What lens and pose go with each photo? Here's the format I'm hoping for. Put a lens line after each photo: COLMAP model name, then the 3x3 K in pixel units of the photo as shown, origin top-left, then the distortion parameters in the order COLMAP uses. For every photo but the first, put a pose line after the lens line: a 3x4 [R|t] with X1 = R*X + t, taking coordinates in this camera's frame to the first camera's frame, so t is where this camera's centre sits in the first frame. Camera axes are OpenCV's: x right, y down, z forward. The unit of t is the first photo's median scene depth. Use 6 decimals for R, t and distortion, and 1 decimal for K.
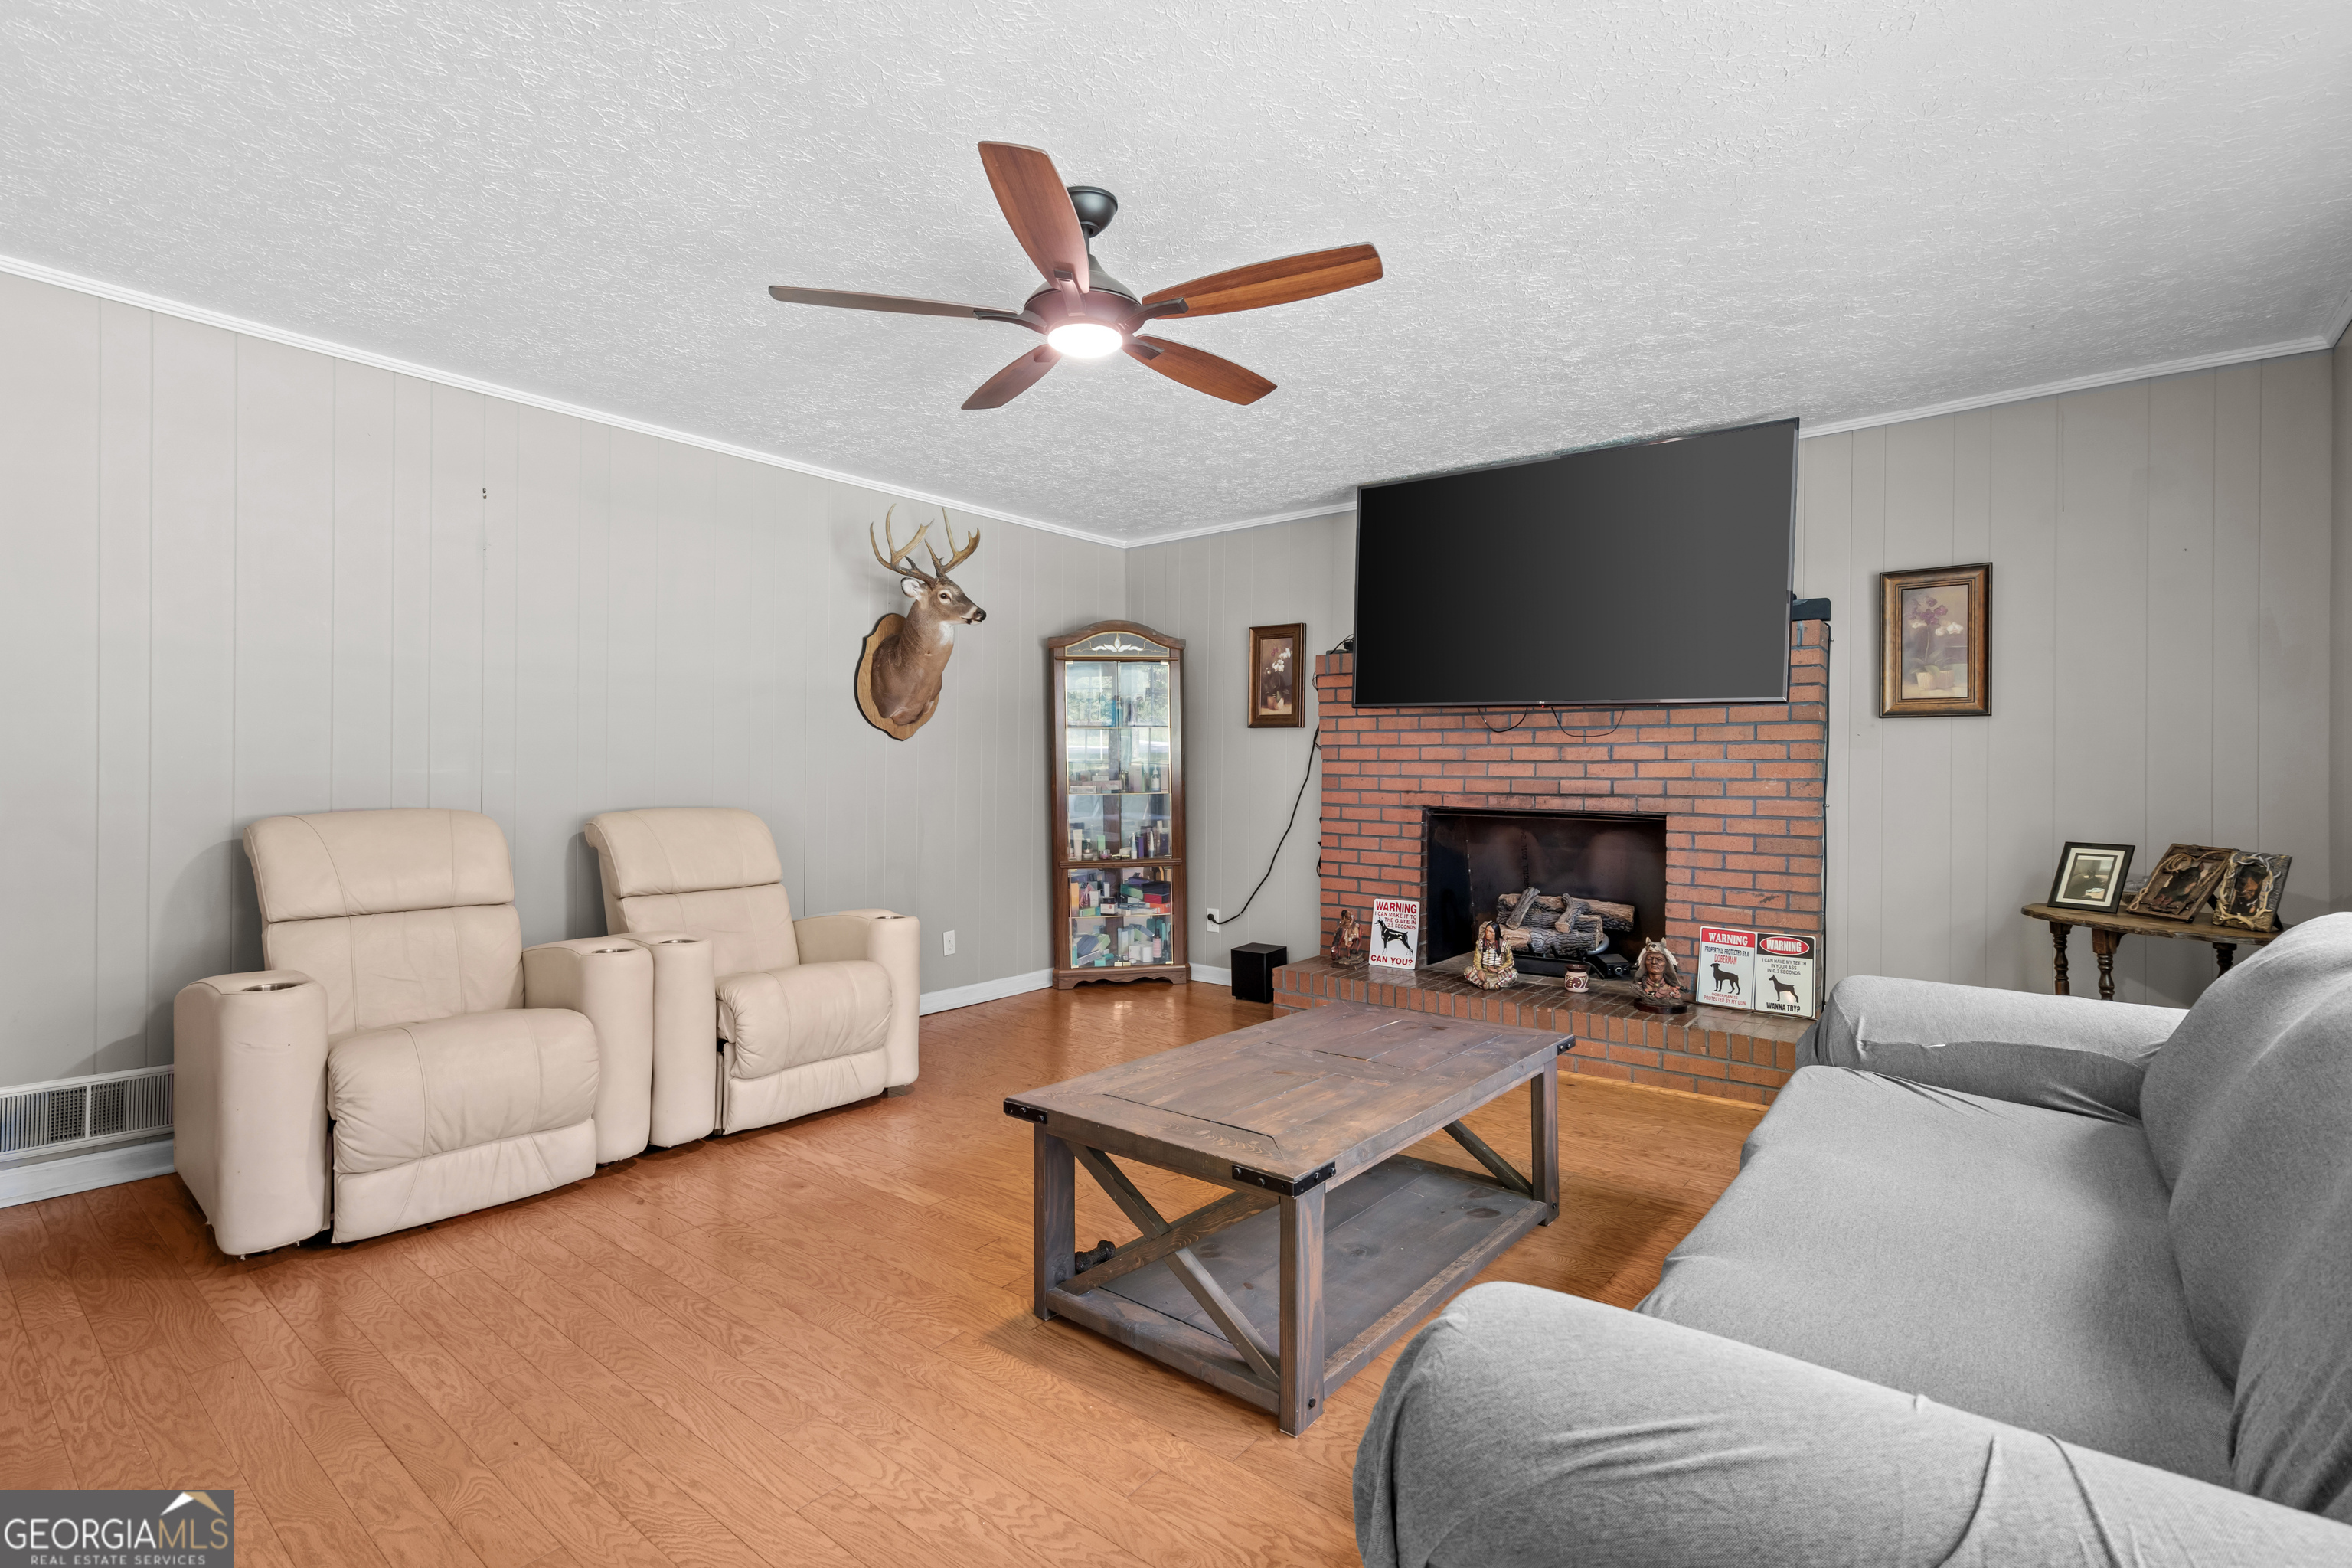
lens RADIAL K [[1091.1, 0, 1178.9], [0, 1091.1, 762.7], [0, 0, 1]] dist [-0.000602, 0.000056]
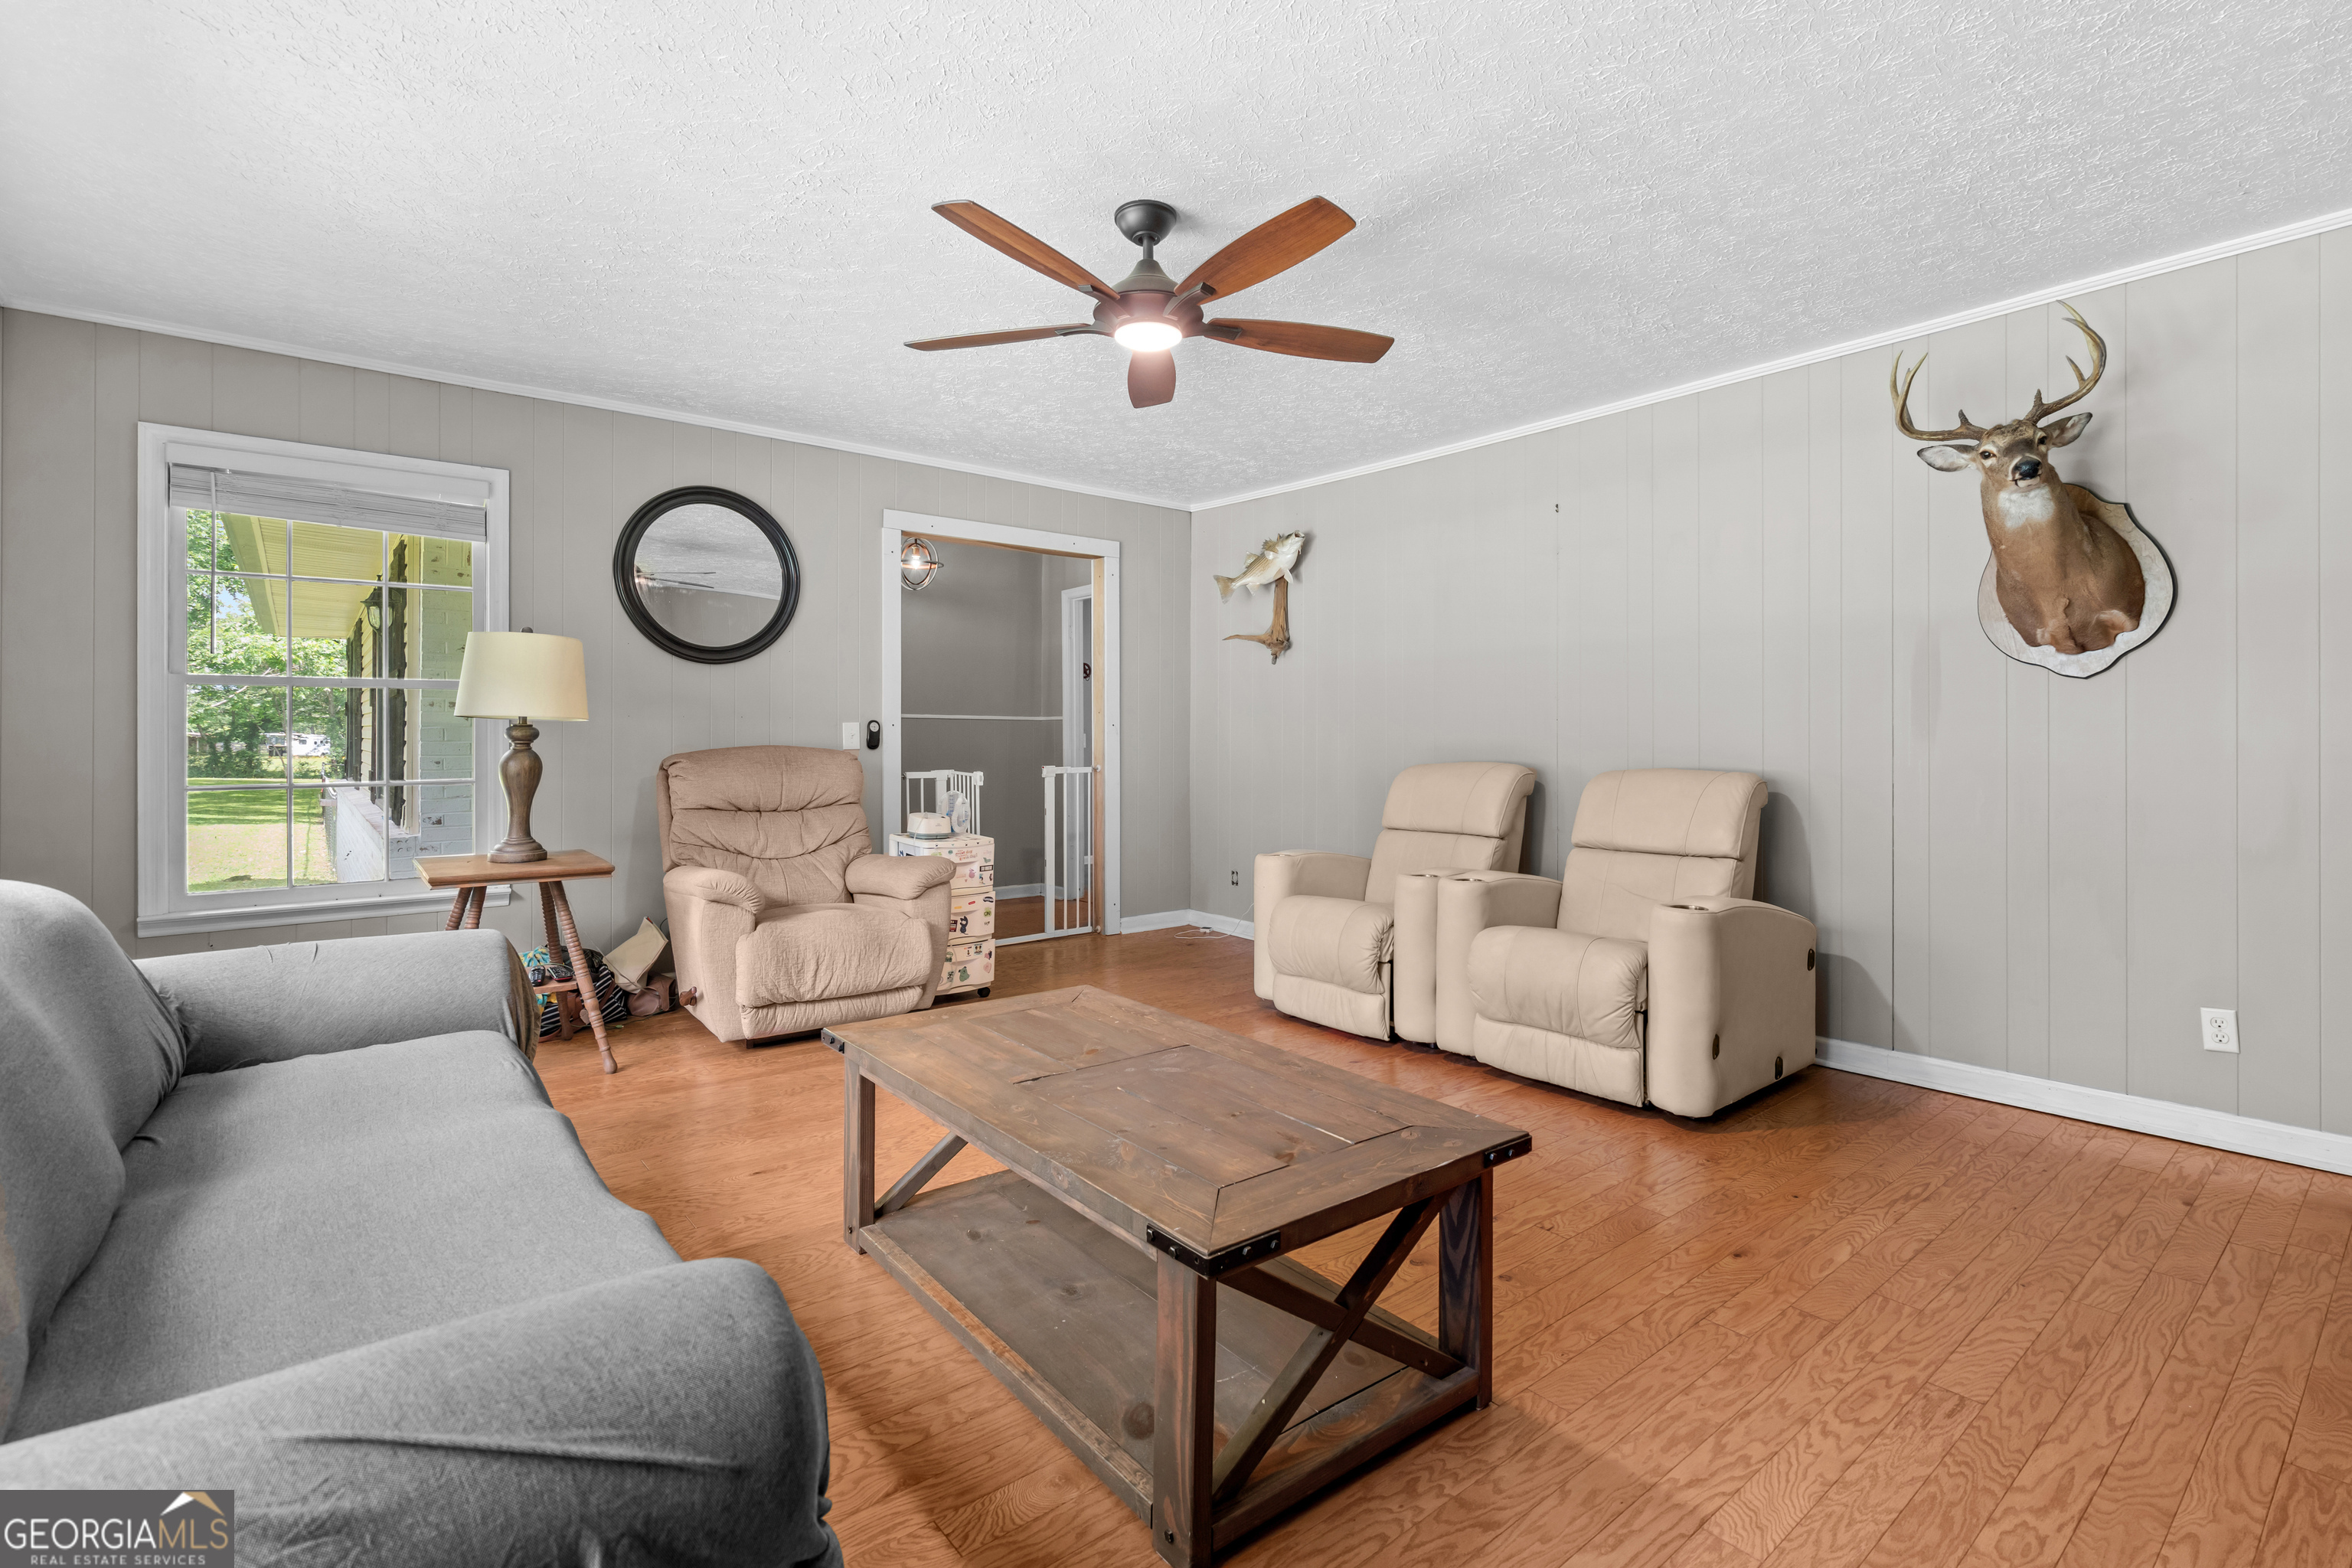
lens RADIAL K [[1080.3, 0, 1178.8], [0, 1080.3, 729.4], [0, 0, 1]] dist [-0.000111, 0.000030]
pose [[-0.224424, -0.017403, -0.974336, 0.512550], [0.010502, 0.999739, -0.020276, 0.016029], [0.974435, -0.014783, -0.224182, 0.673746]]
